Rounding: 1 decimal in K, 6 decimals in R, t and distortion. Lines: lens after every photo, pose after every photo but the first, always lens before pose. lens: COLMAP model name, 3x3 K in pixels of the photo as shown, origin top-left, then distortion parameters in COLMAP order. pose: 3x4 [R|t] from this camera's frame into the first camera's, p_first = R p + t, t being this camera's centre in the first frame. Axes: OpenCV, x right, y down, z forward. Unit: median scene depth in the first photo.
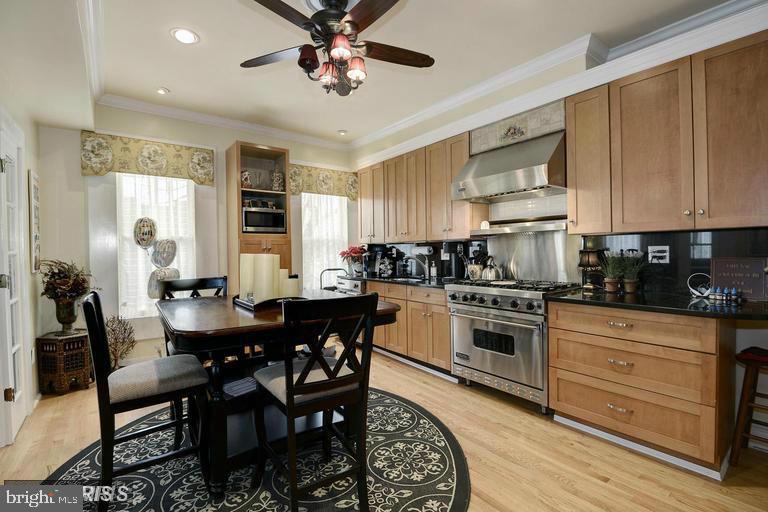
lens RADIAL K [[348.6, 0, 383.6], [0, 348.6, 252.2], [0, 0, 1]] dist [-0.019749, -0.001126]
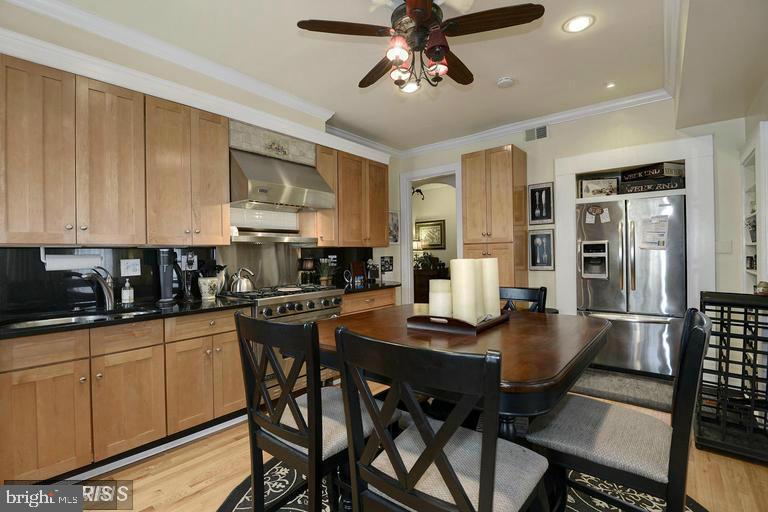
lens RADIAL K [[348.6, 0, 381.4], [0, 348.6, 257.1], [0, 0, 1]] dist [-0.019749, -0.001126]
pose [[-0.224622, 0.011960, 0.974373, -0.567616], [0.026611, 0.999627, -0.006136, 0.002968], [-0.974083, 0.024551, -0.224856, 0.728835]]
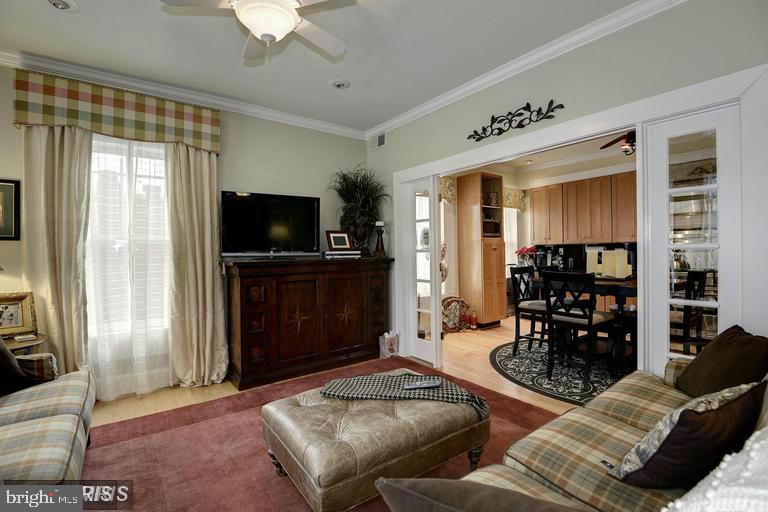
lens RADIAL K [[348.6, 0, 382.6], [0, 348.6, 250.1], [0, 0, 1]] dist [-0.019749, -0.001126]
pose [[0.999222, 0.006649, -0.038877, -0.714114], [-0.006819, 0.999968, -0.004260, 0.005532], [0.038848, 0.004522, 0.999235, -0.397145]]
